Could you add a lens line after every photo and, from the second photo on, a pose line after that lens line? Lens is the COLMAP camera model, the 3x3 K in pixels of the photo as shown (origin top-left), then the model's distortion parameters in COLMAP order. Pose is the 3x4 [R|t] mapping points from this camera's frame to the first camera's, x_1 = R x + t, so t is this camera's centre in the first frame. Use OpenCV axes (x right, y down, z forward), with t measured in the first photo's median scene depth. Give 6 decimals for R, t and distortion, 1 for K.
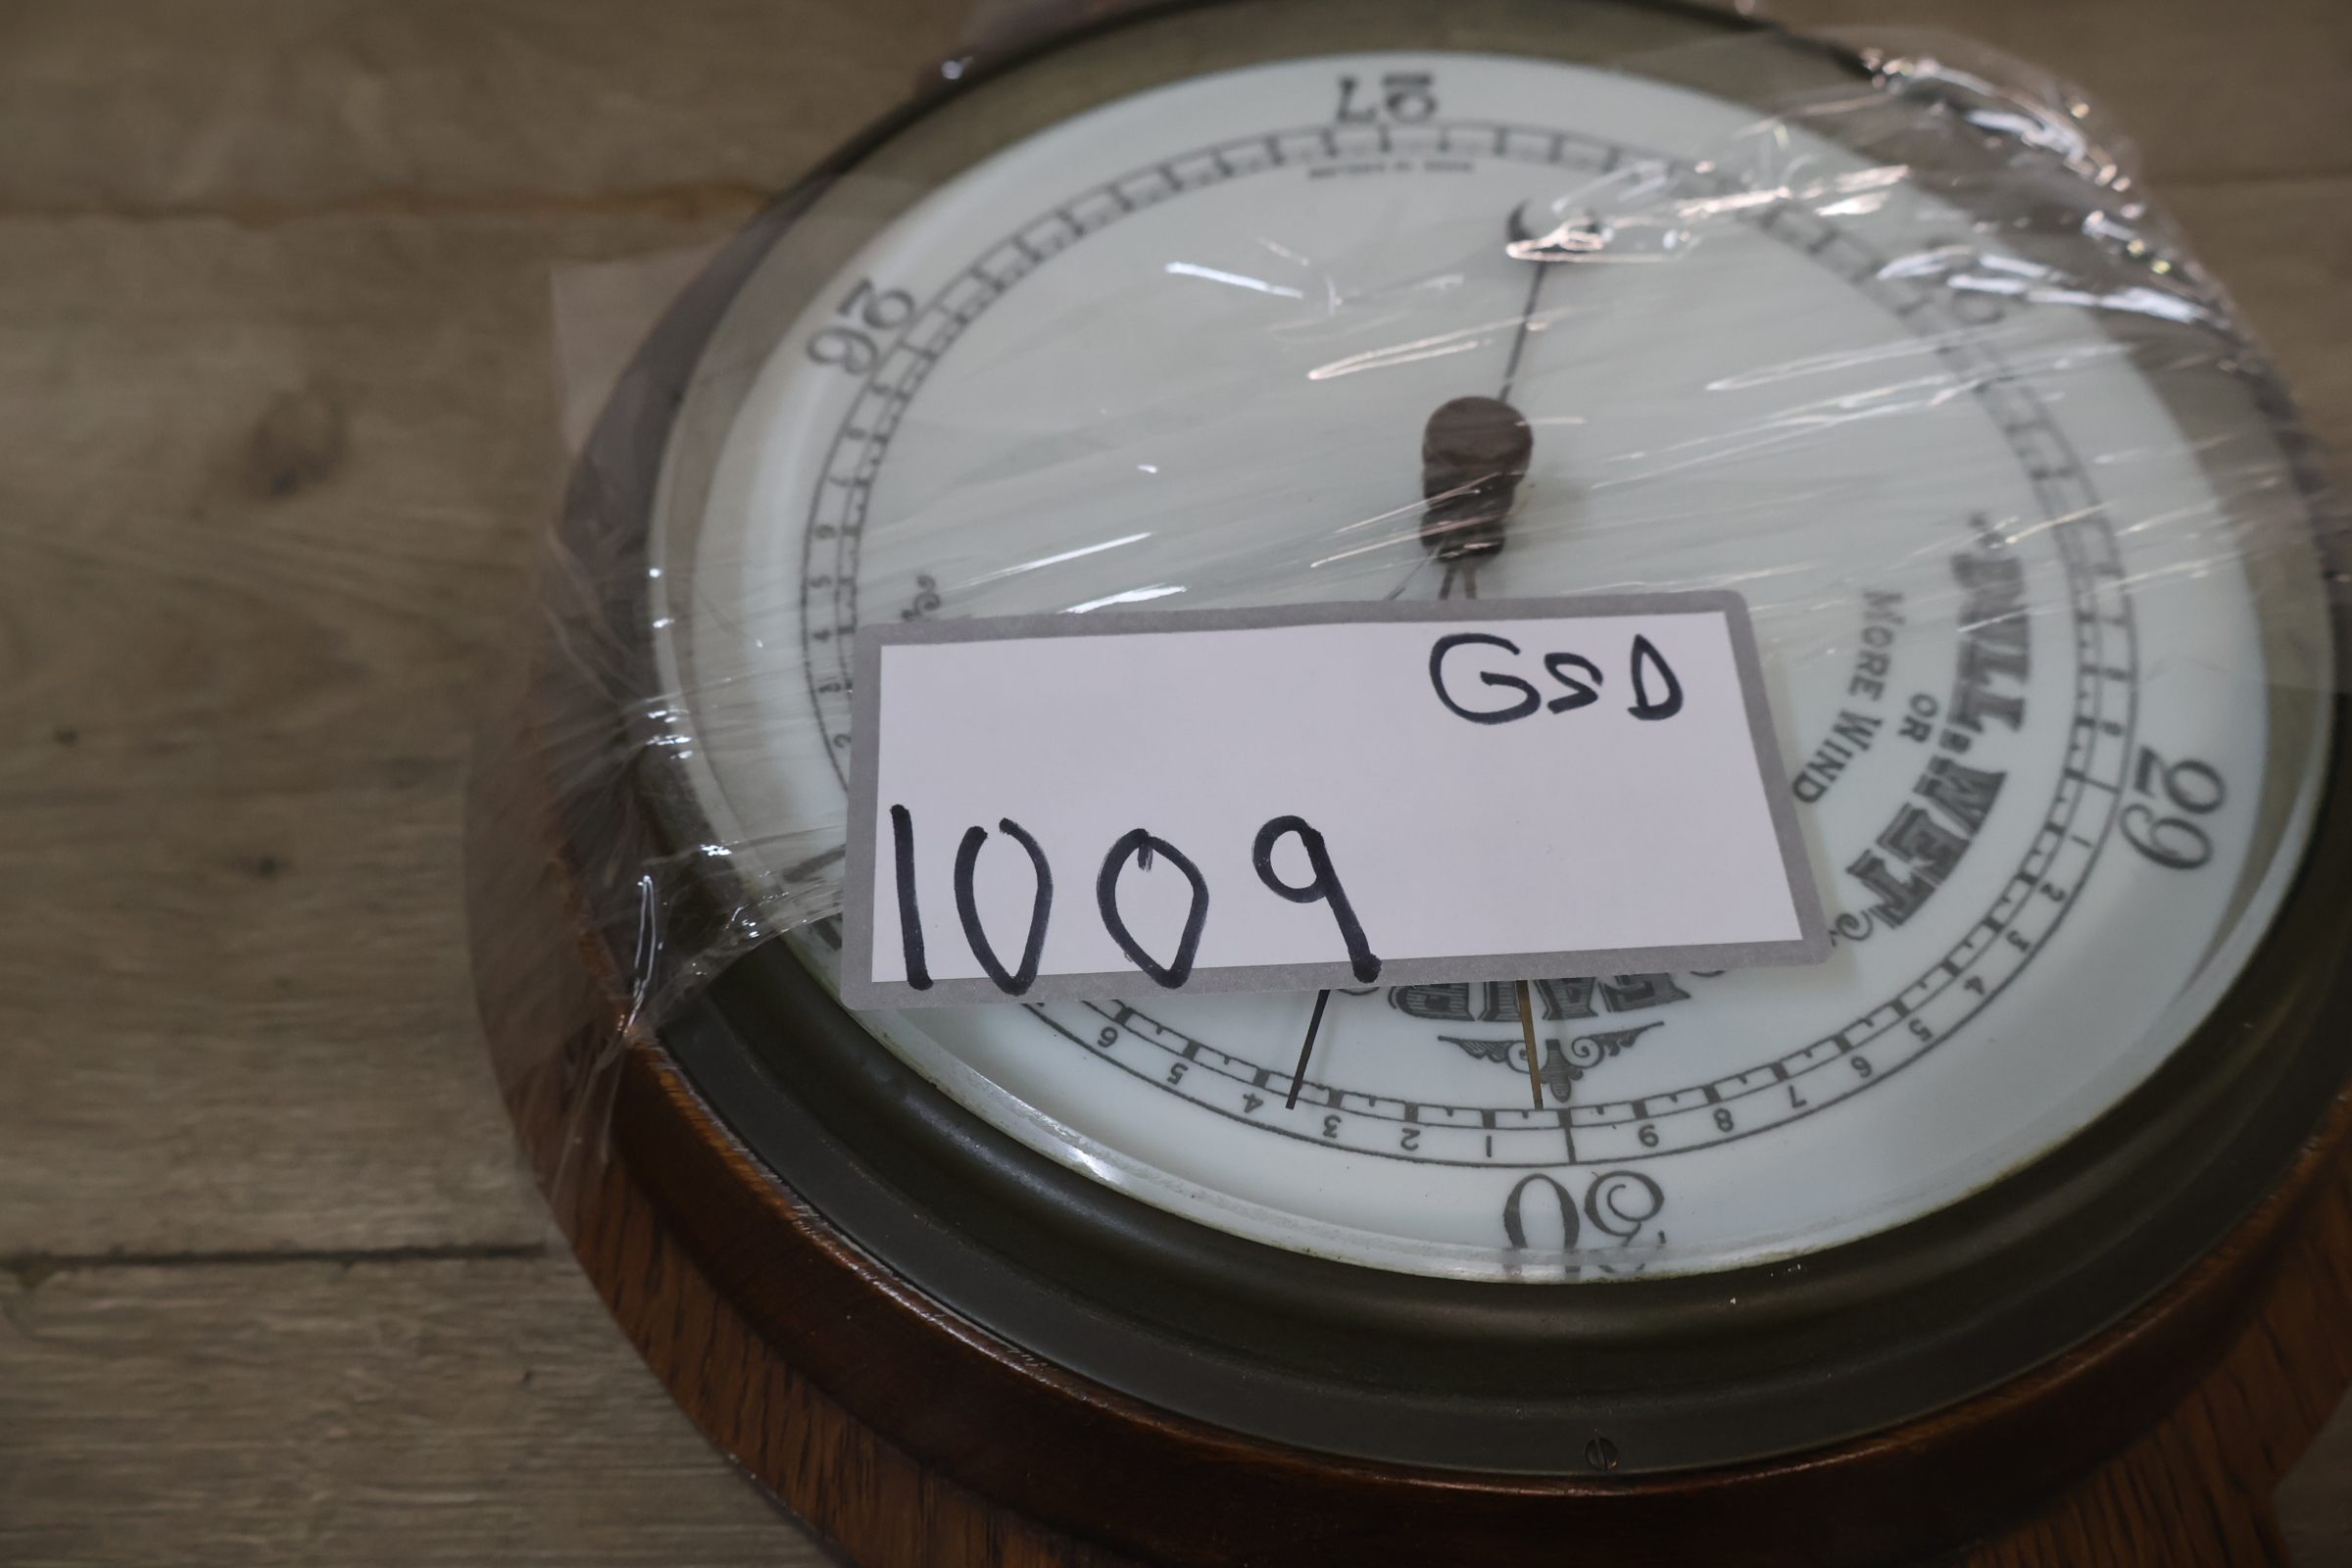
lens RADIAL K [[1982.4, 0, 1151.7], [0, 1982.4, 776.0], [0, 0, 1]] dist [0.001004, 0.005138]
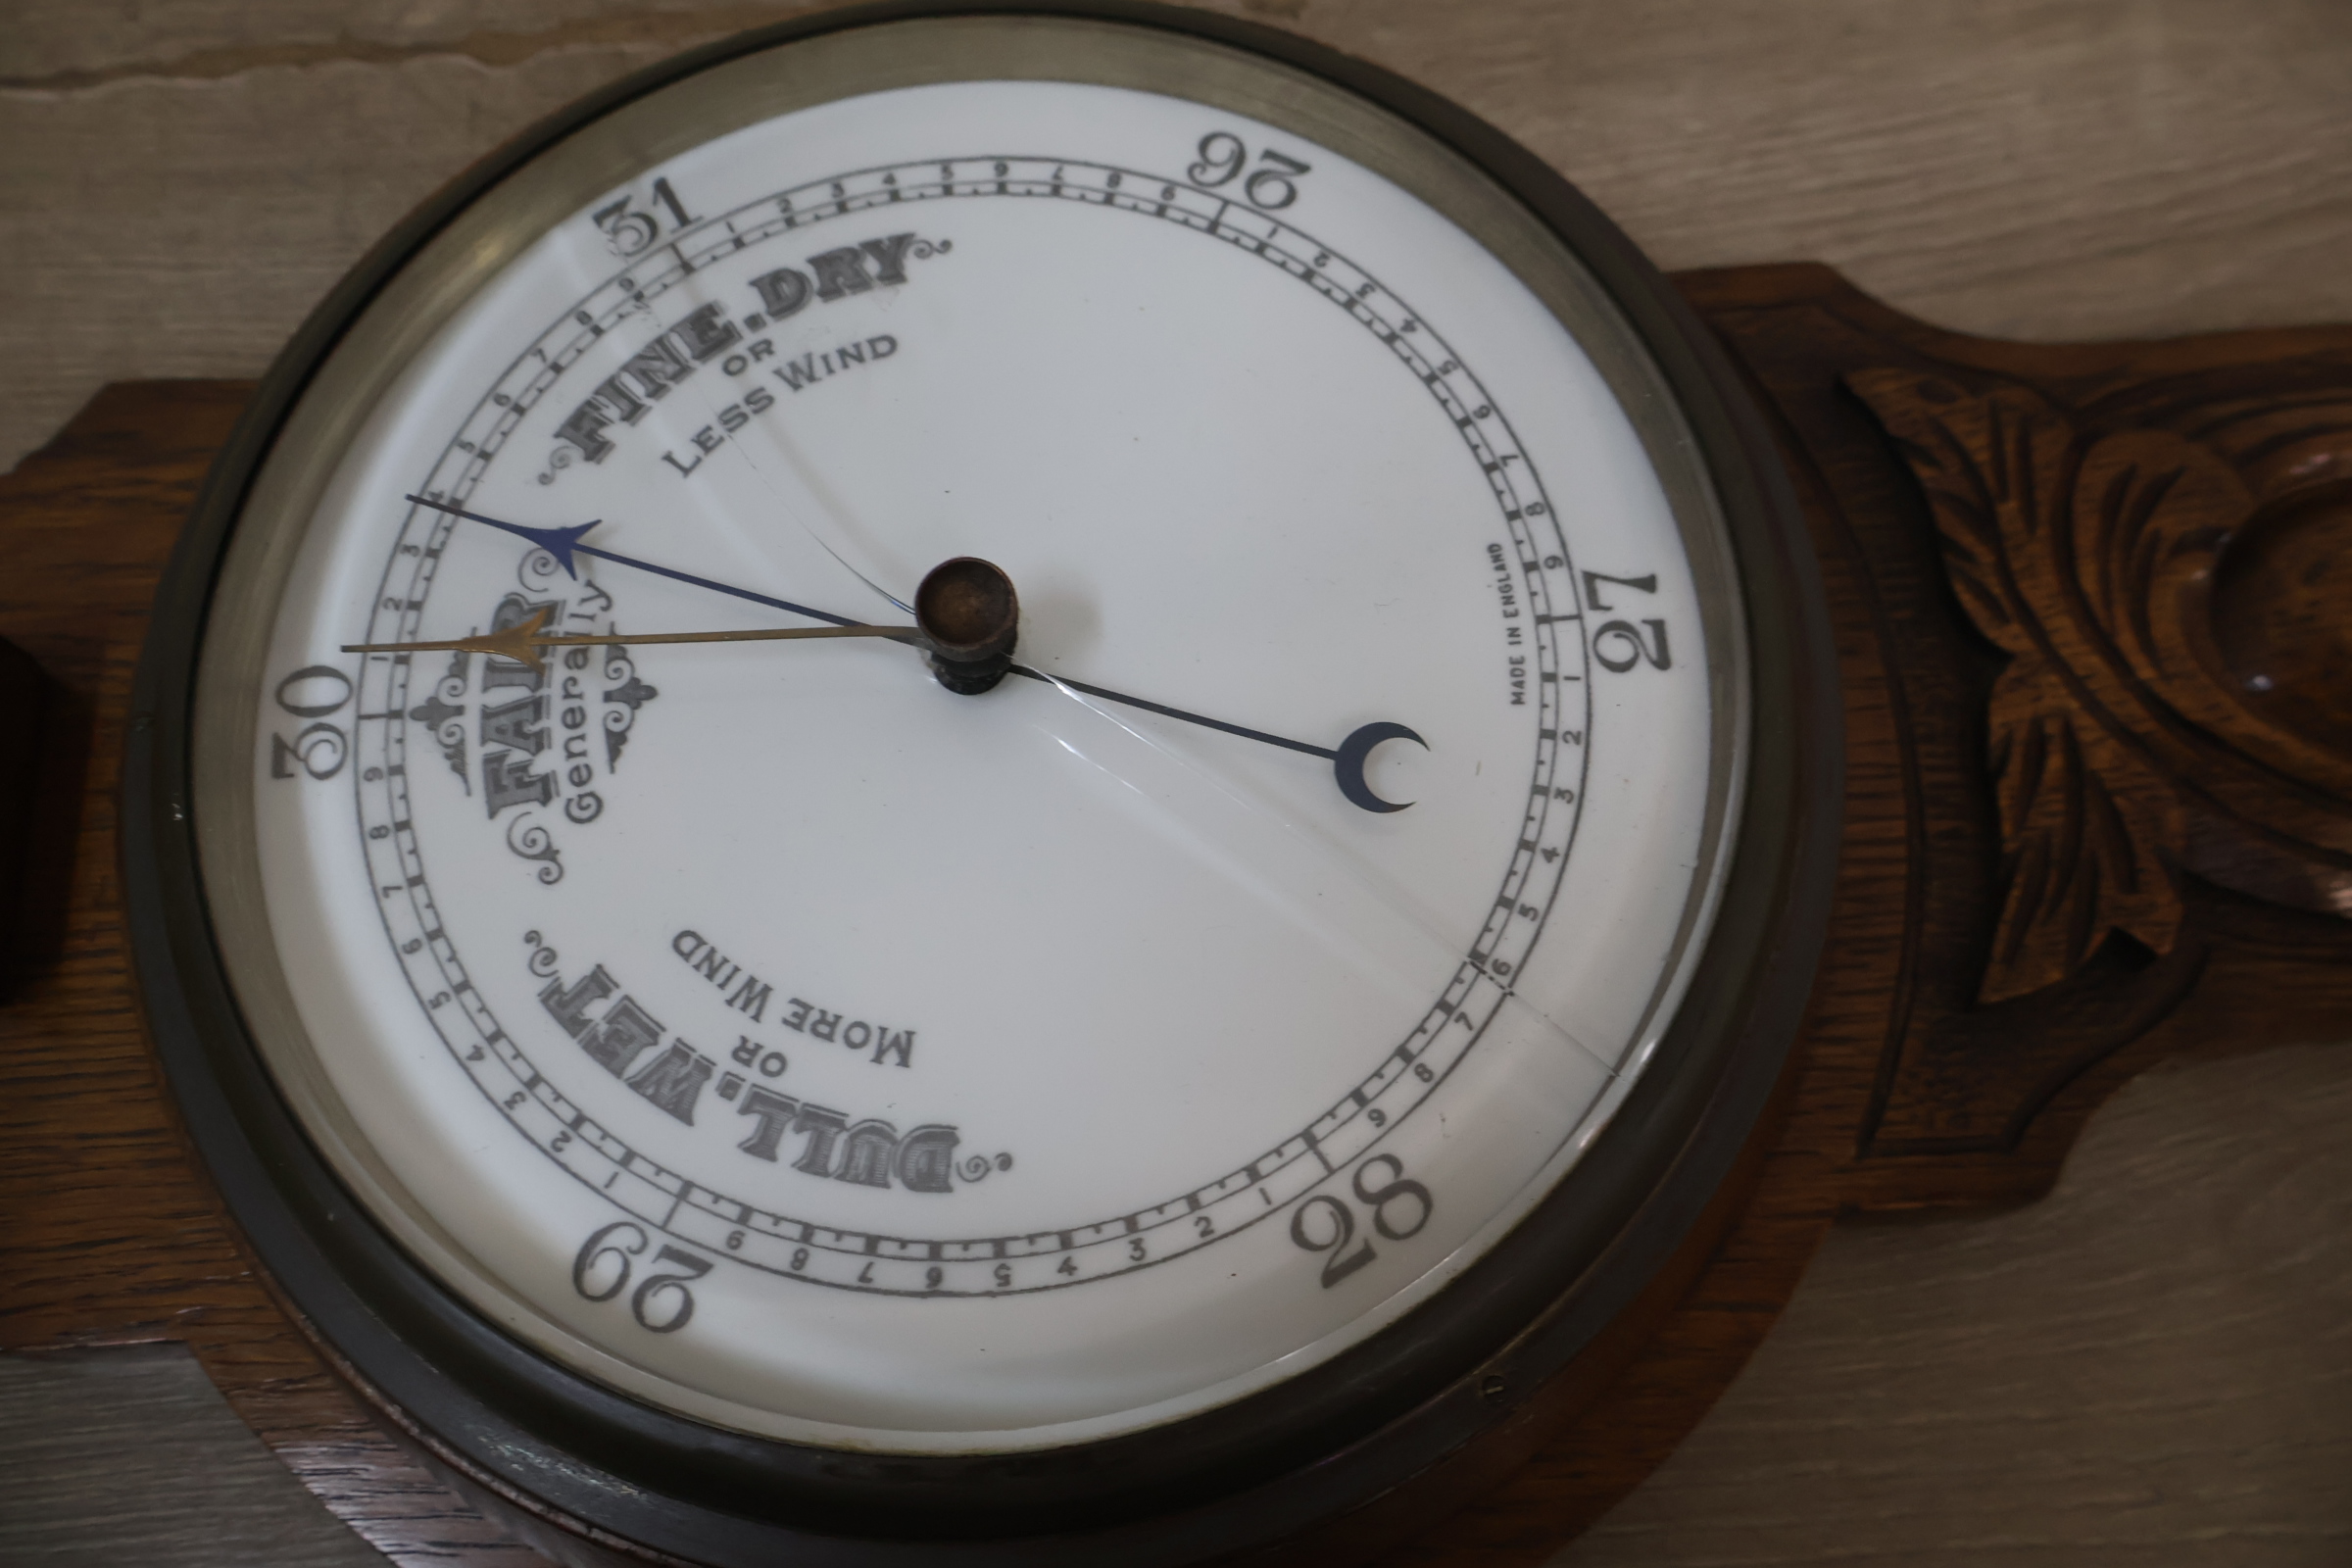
lens RADIAL K [[1982.4, 0, 1190.1], [0, 1982.4, 765.8], [0, 0, 1]] dist [0.001004, 0.005138]
pose [[0.025862, 0.934956, -0.353820, 0.630372], [-0.825329, 0.219679, 0.520166, -0.810465], [0.564059, 0.278565, 0.777328, 0.274759]]
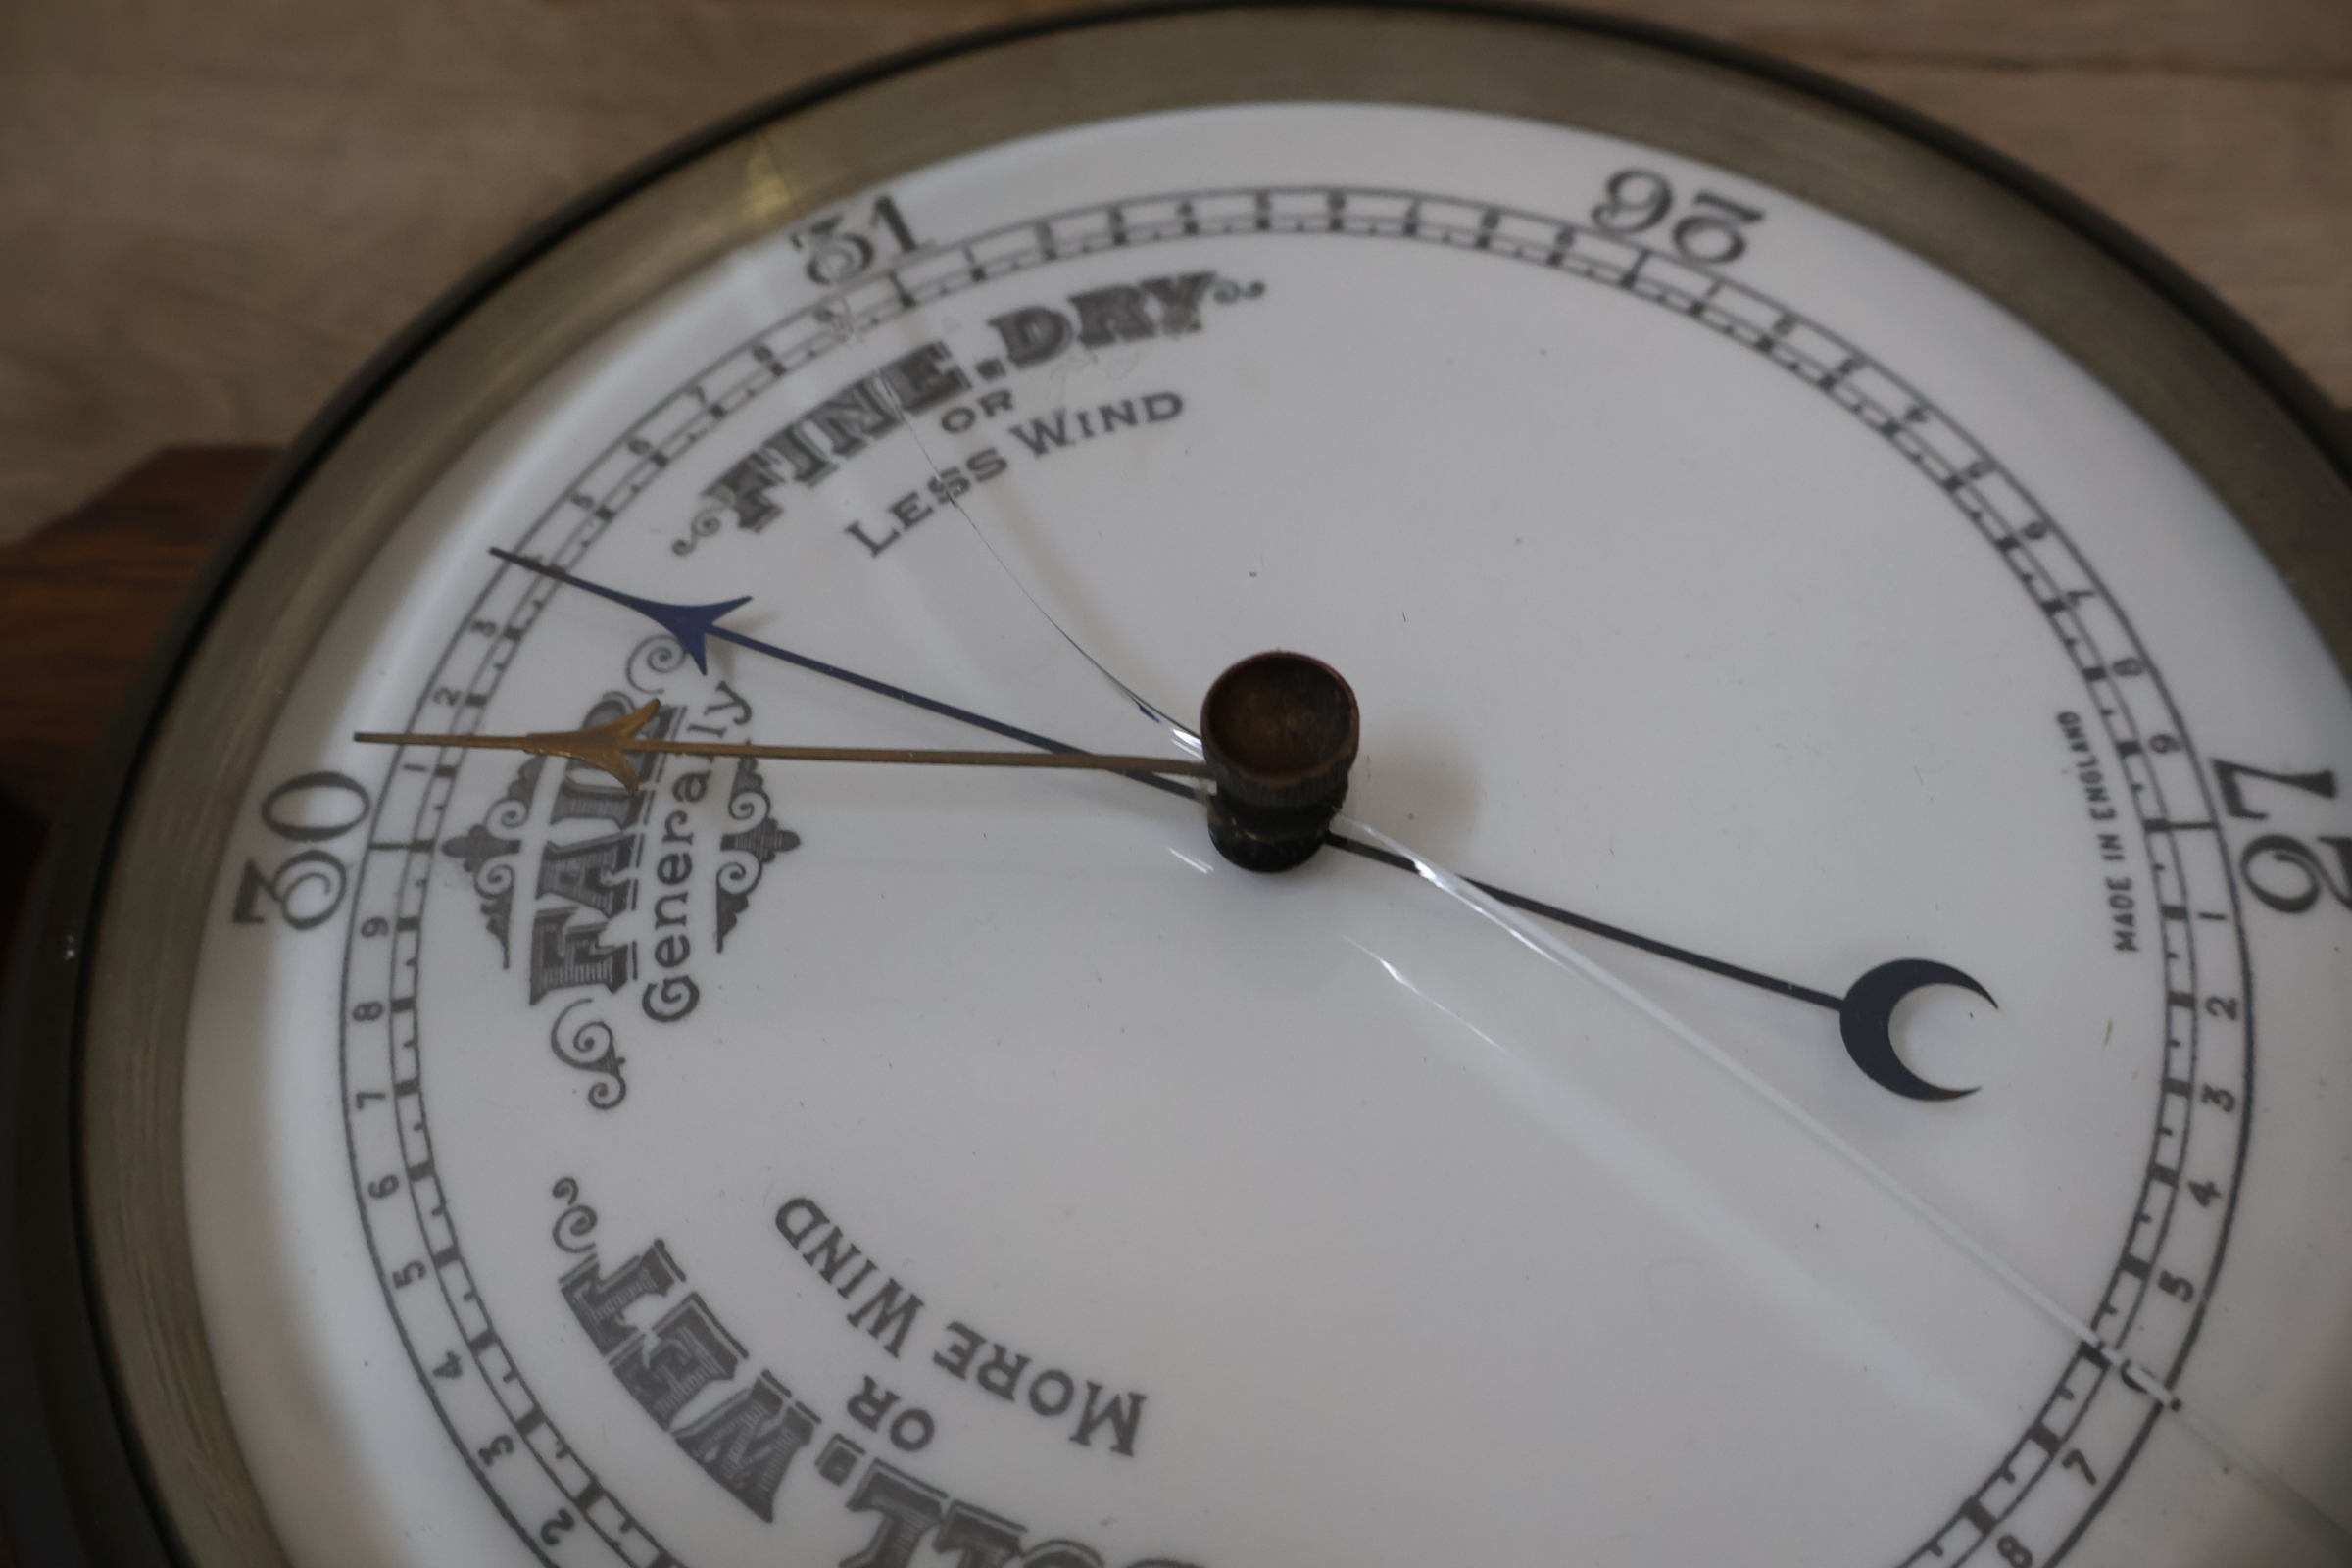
lens RADIAL K [[1982.4, 0, 1182.4], [0, 1982.4, 778.7], [0, 0, 1]] dist [0.001004, 0.005138]
pose [[-0.077447, 0.852719, -0.516596, 0.545216], [-0.798271, 0.257387, 0.544532, -0.517469], [0.597298, 0.454556, 0.660767, 0.545974]]
